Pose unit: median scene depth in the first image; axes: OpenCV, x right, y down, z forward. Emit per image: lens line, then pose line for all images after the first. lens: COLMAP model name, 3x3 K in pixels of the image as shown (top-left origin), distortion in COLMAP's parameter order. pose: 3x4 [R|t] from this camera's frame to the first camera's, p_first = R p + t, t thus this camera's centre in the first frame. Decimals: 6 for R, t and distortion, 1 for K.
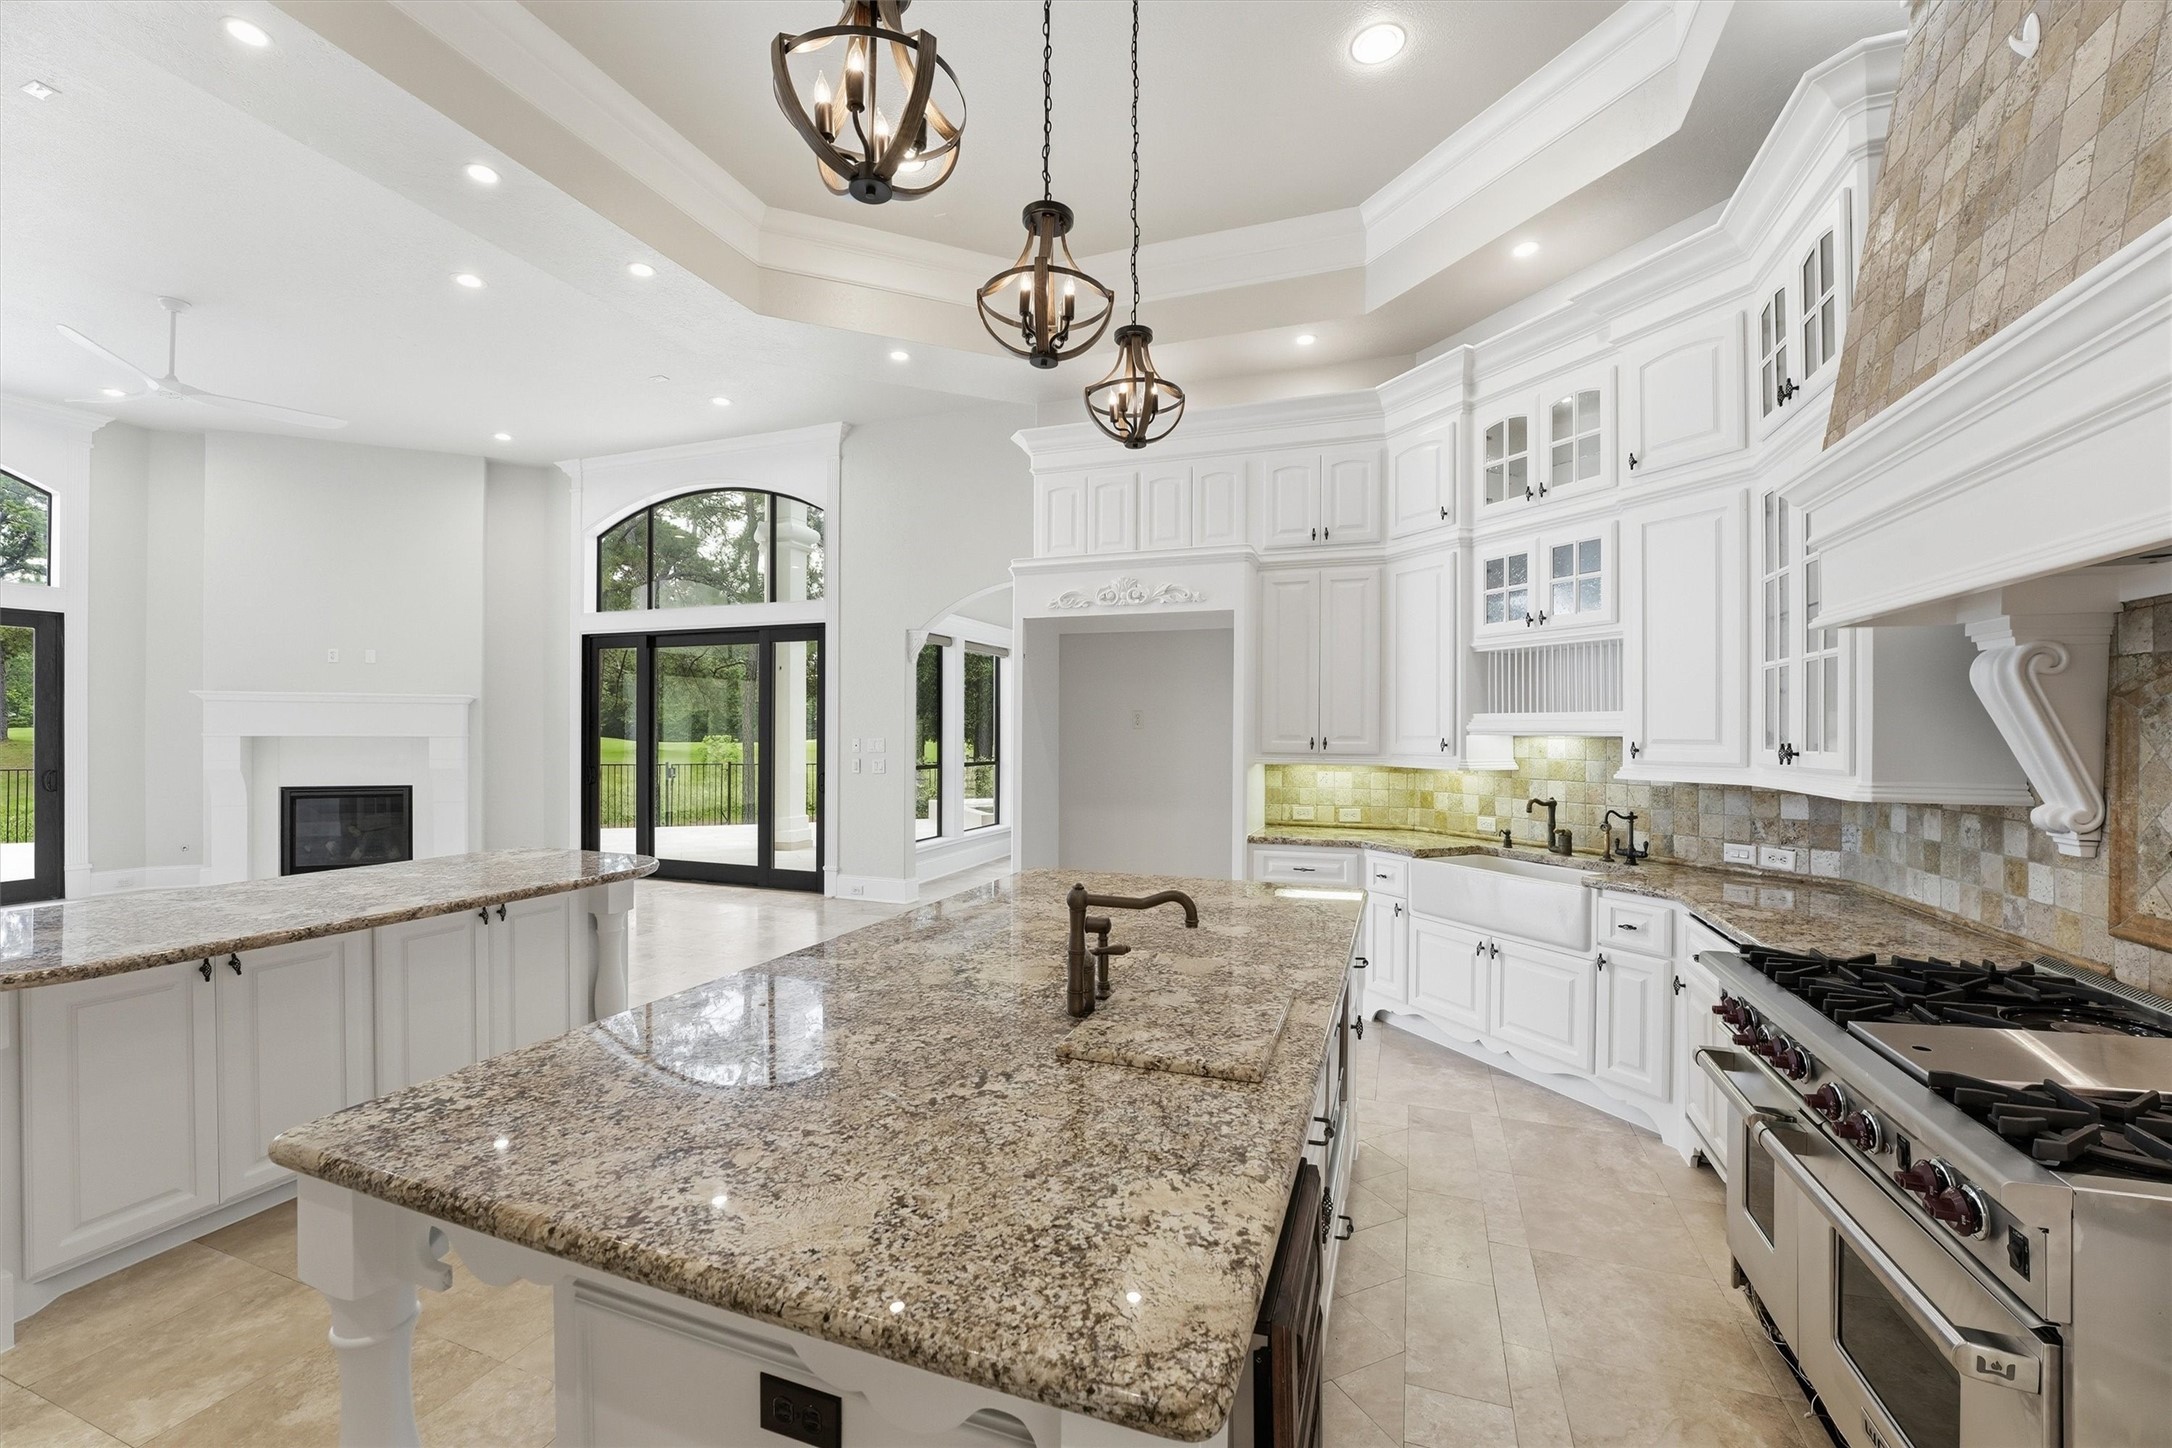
lens RADIAL K [[888.6, 0, 1082.5], [0, 888.6, 730.1], [0, 0, 1]] dist [-0.022700, -0.000567]
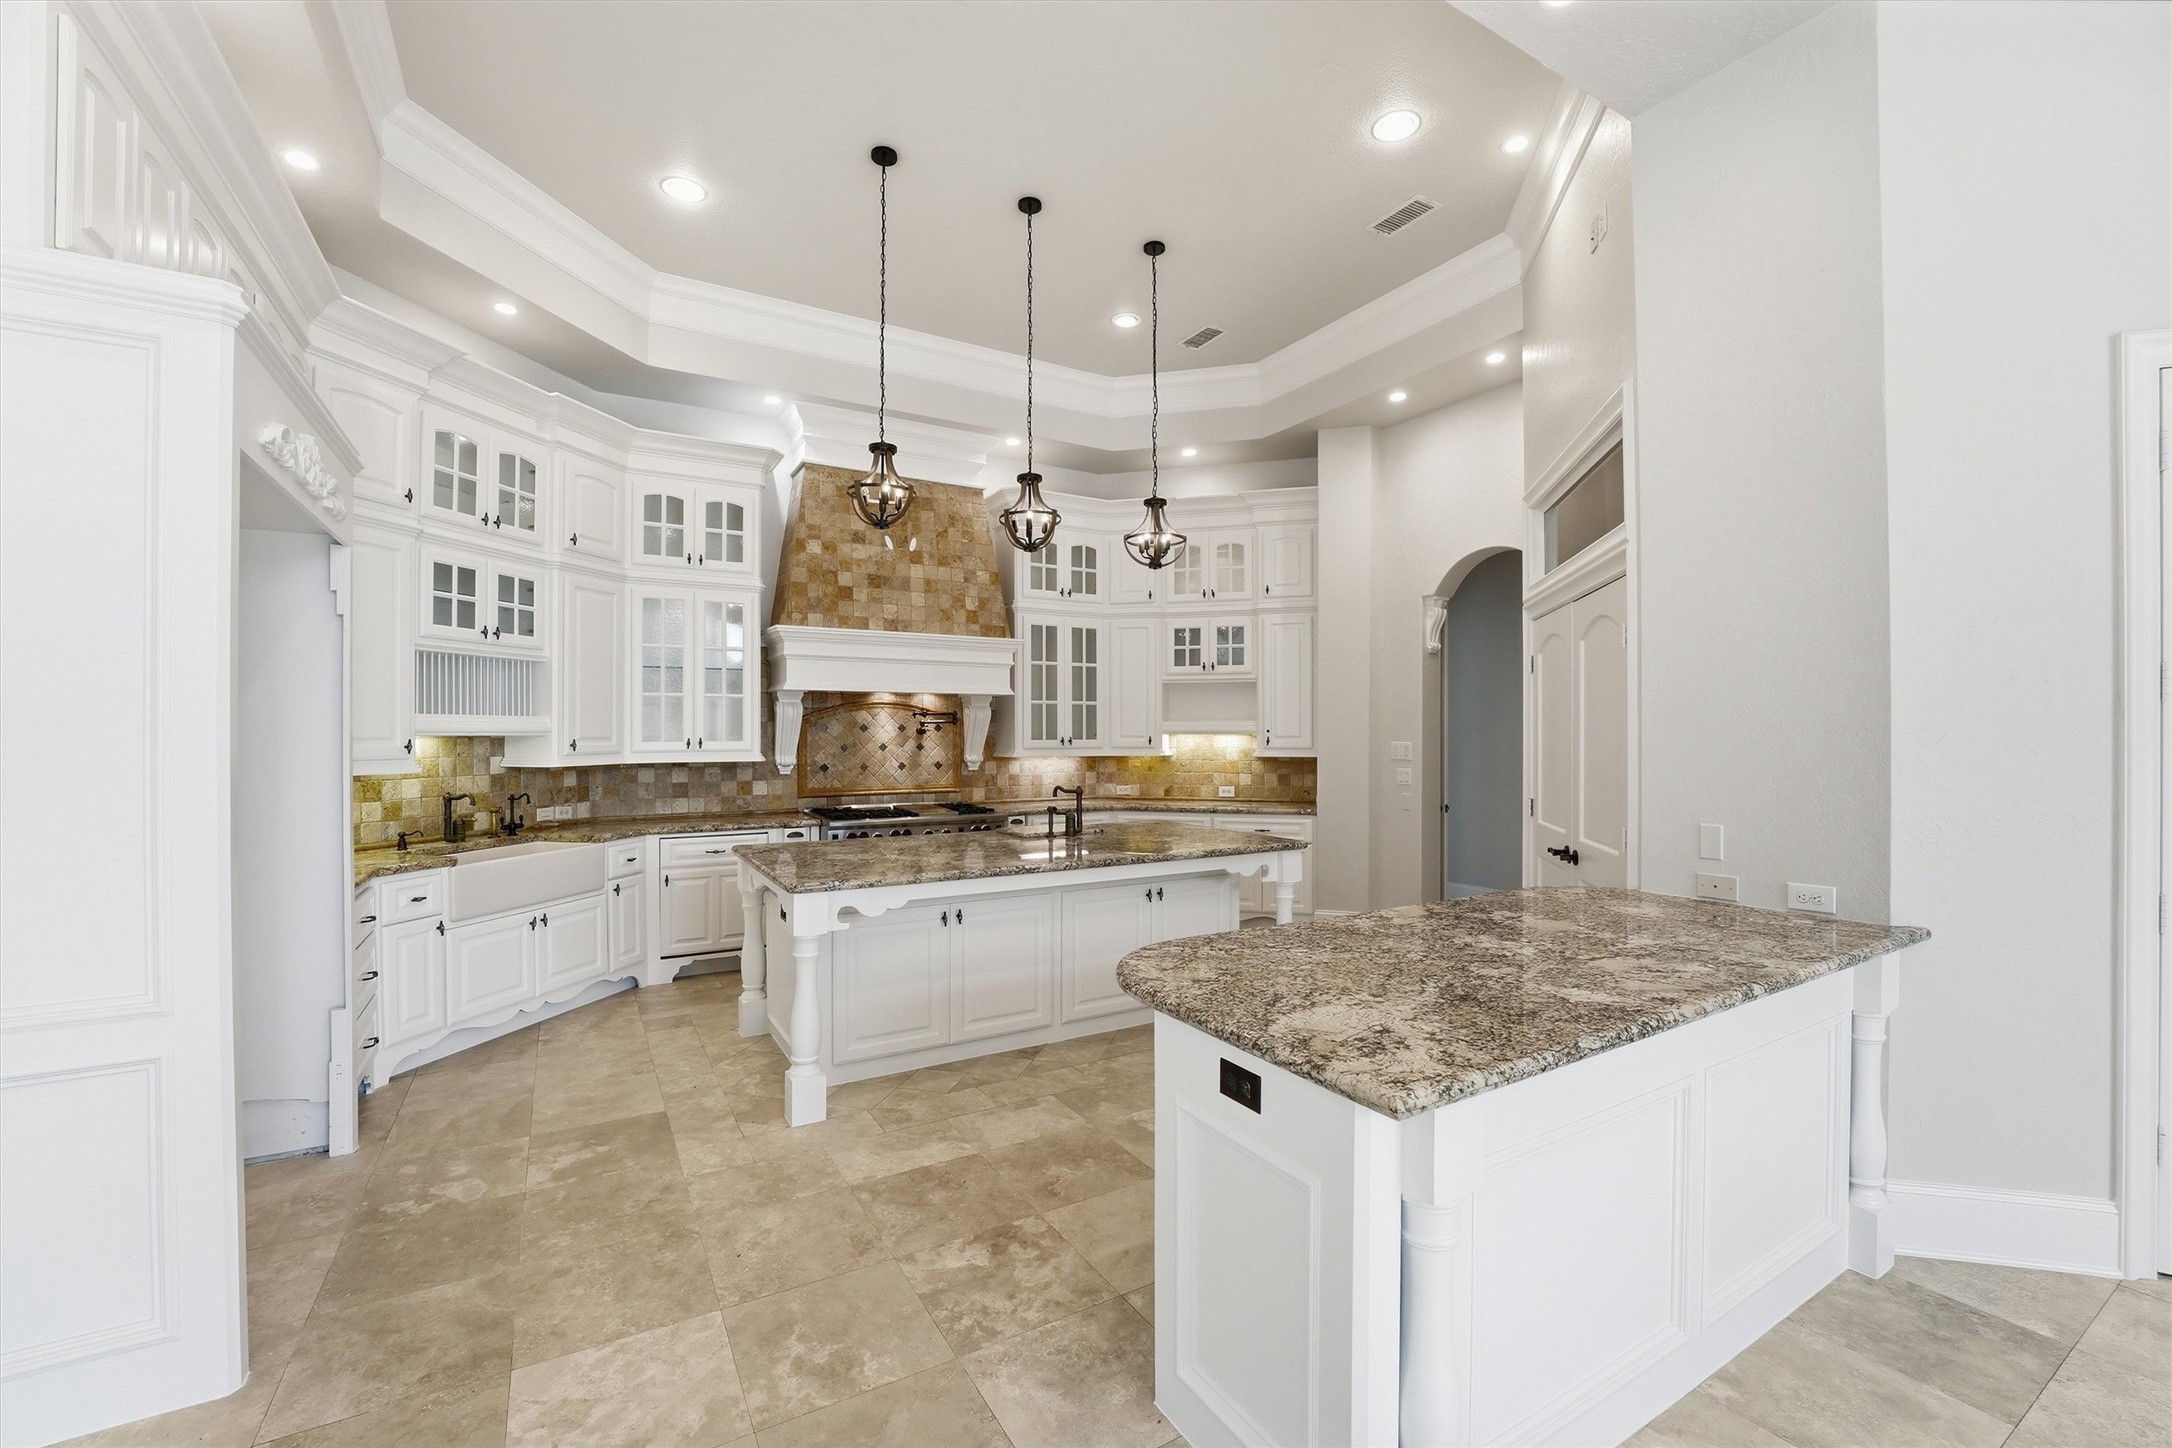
lens RADIAL K [[888.6, 0, 1082.5], [0, 888.6, 730.1], [0, 0, 1]] dist [-0.022700, -0.000567]
pose [[-0.770868, -0.001320, 0.636994, -0.592072], [-0.001946, 0.999998, -0.000282, -0.001140], [-0.636992, -0.001457, -0.770869, 1.037992]]
